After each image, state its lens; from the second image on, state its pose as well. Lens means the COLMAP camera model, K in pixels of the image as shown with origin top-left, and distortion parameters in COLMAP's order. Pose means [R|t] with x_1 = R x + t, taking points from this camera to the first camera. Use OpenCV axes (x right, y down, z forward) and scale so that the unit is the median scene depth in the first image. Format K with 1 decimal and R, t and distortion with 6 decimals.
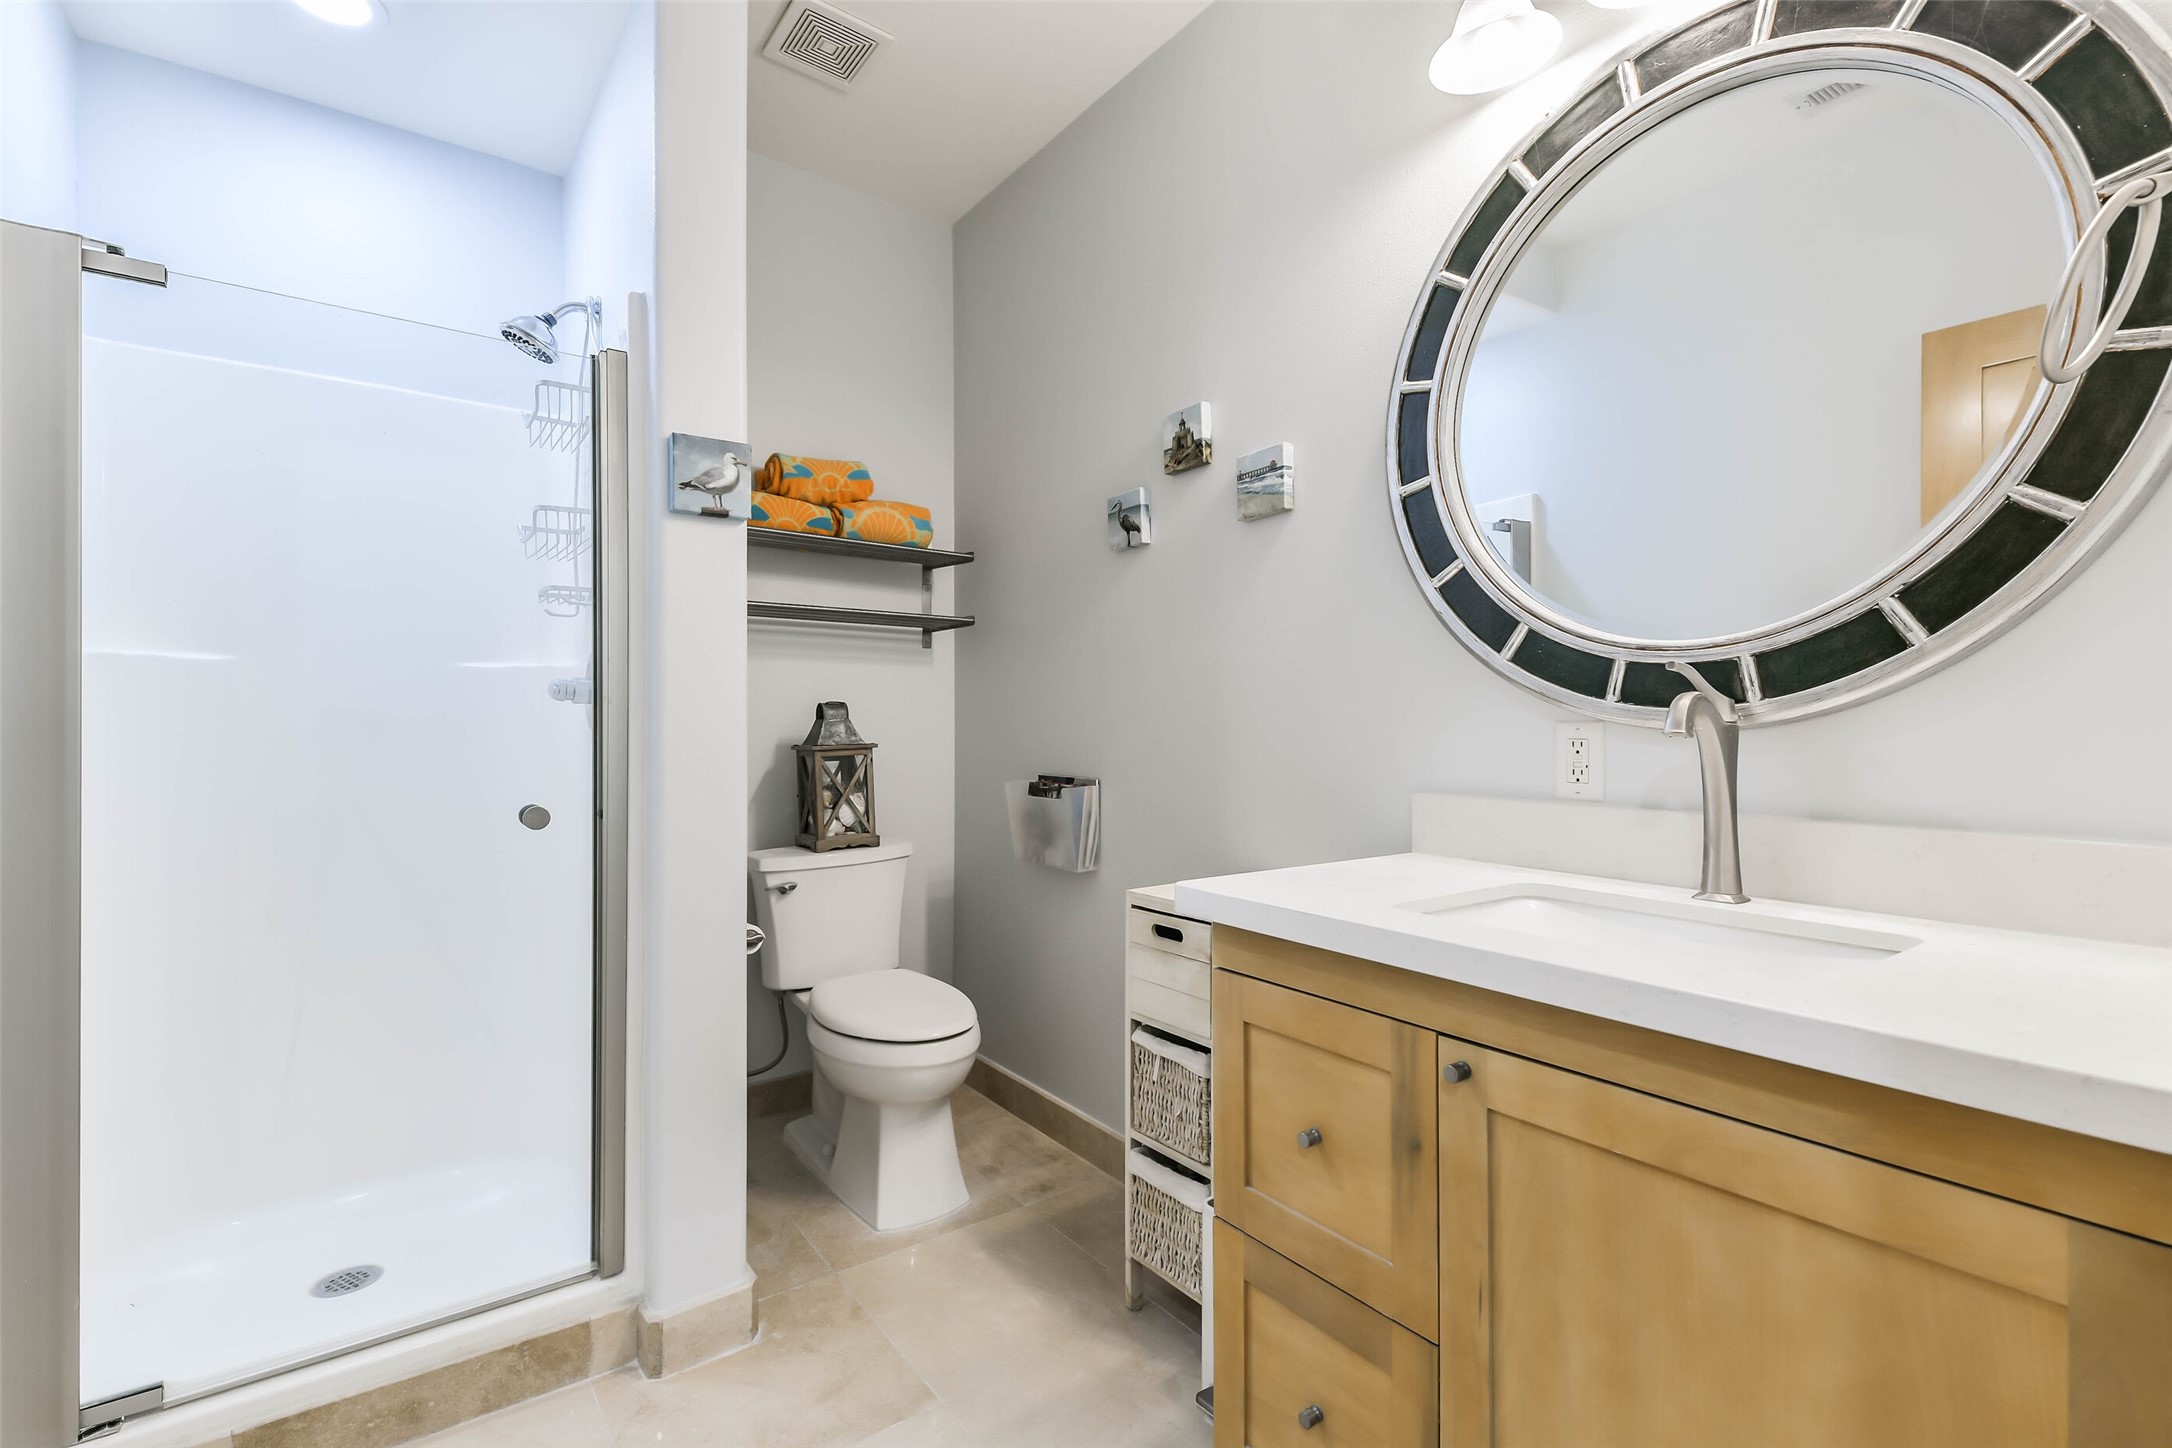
lens RADIAL K [[973.1, 0, 1088.2], [0, 973.1, 704.8], [0, 0, 1]] dist [0.046543, -0.017704]
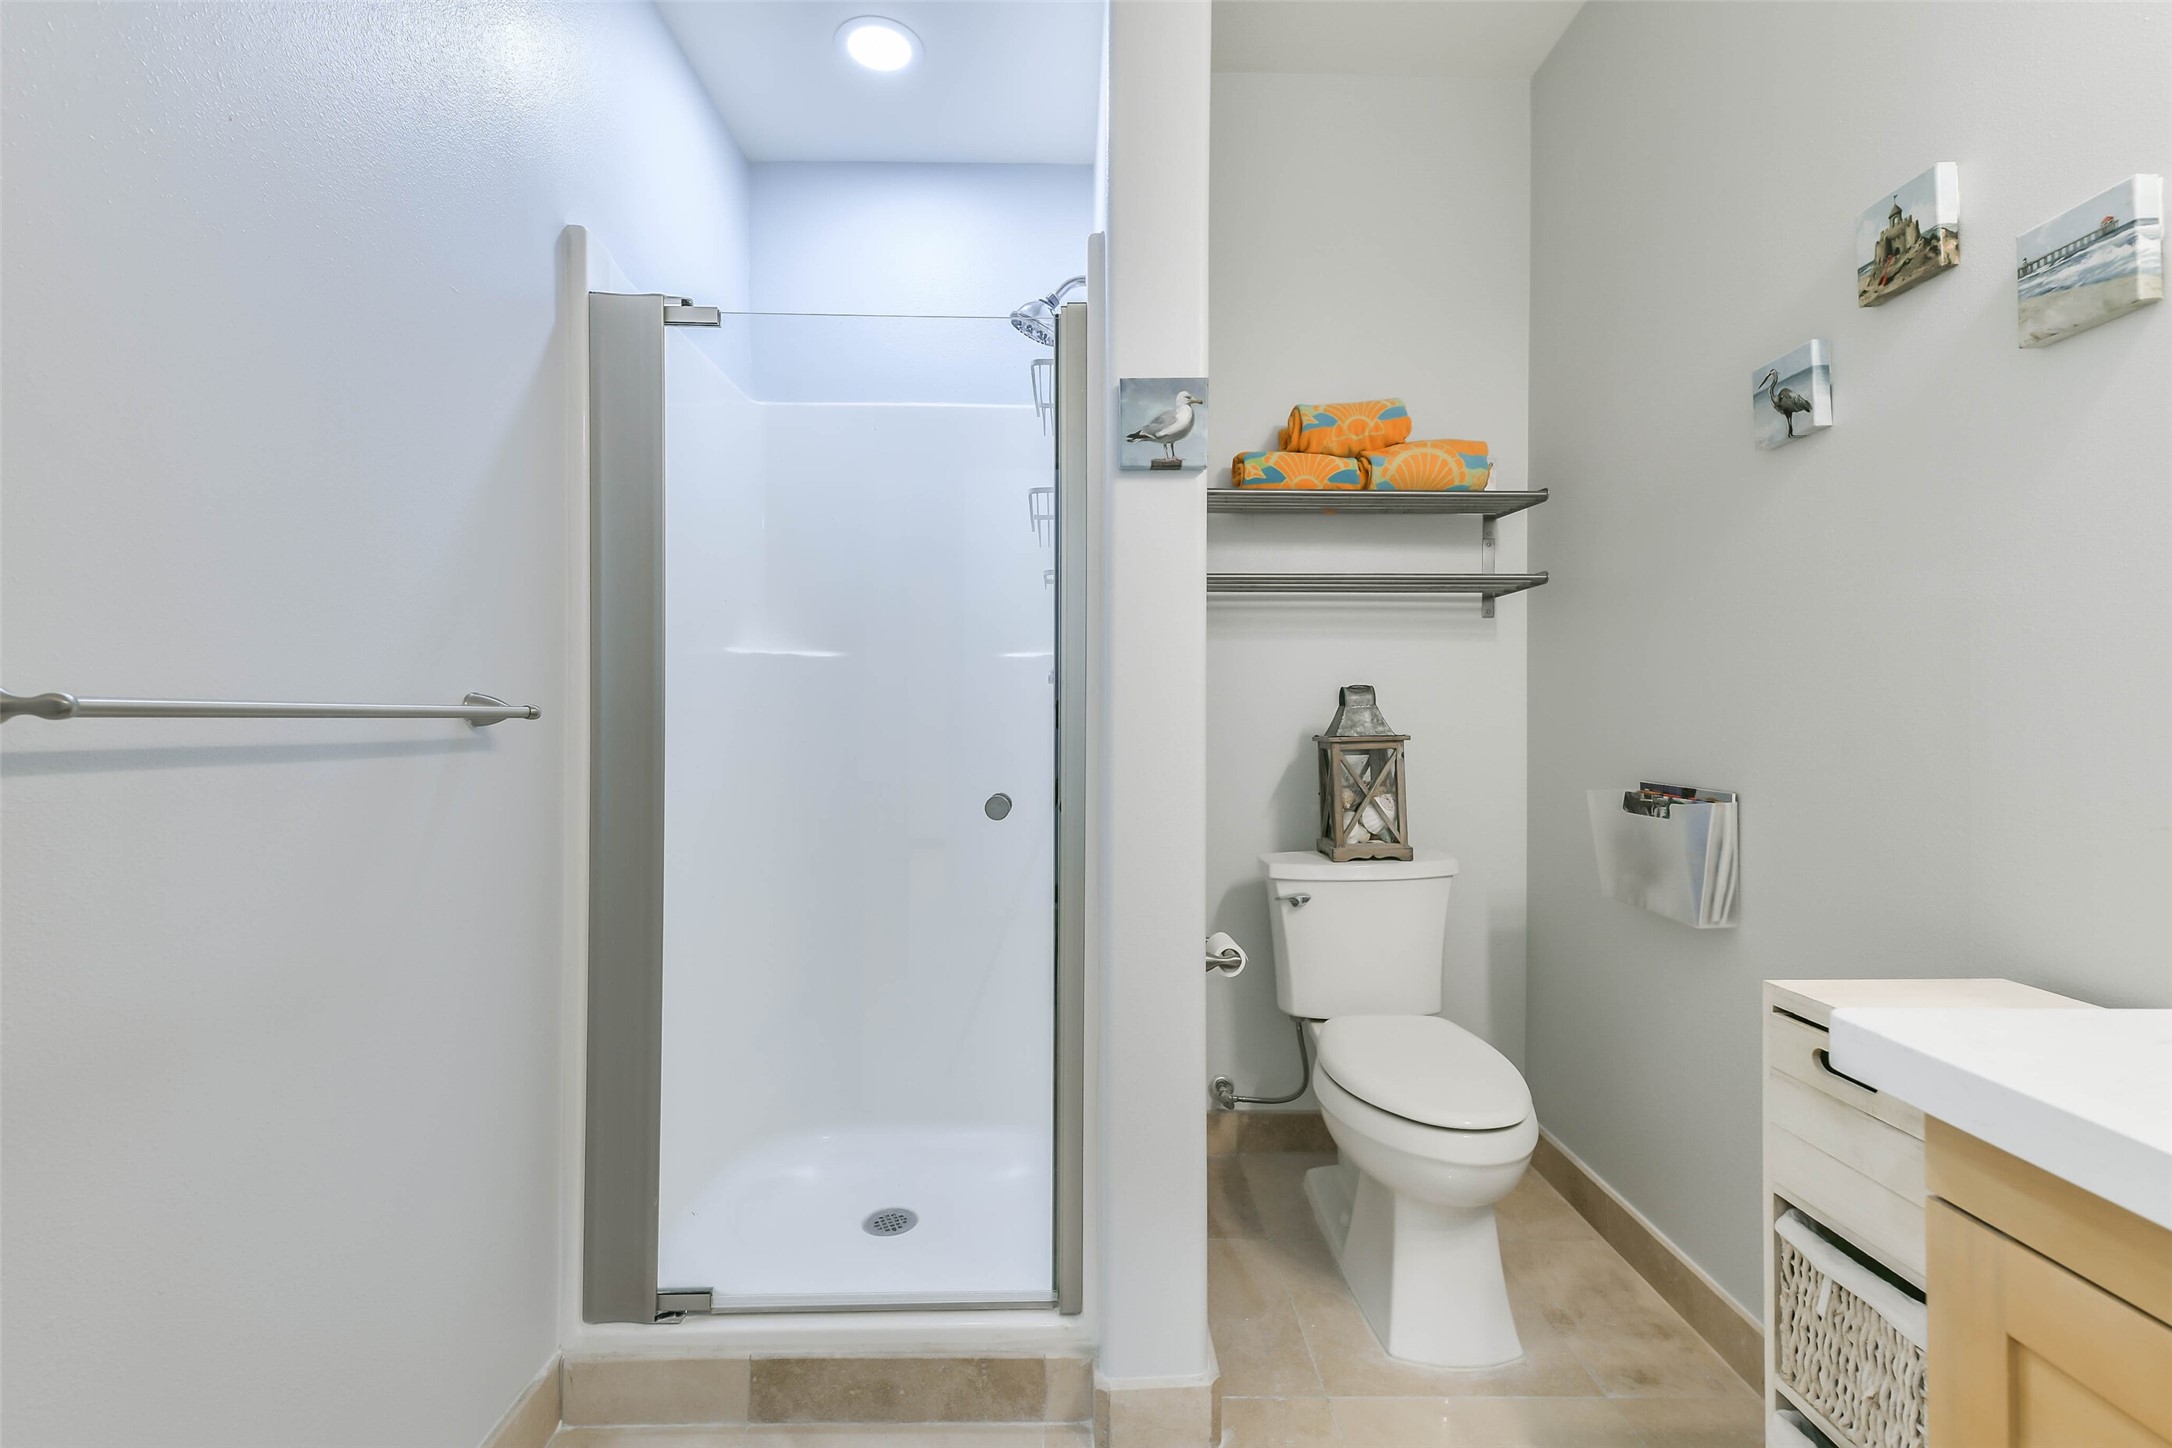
lens RADIAL K [[973.1, 0, 1088.2], [0, 973.1, 704.8], [0, 0, 1]] dist [0.046543, -0.017704]
pose [[0.816359, -0.003601, -0.577534, 0.044649], [0.009861, 0.999922, 0.007704, 0.006015], [0.577461, -0.011984, 0.816330, 0.203645]]
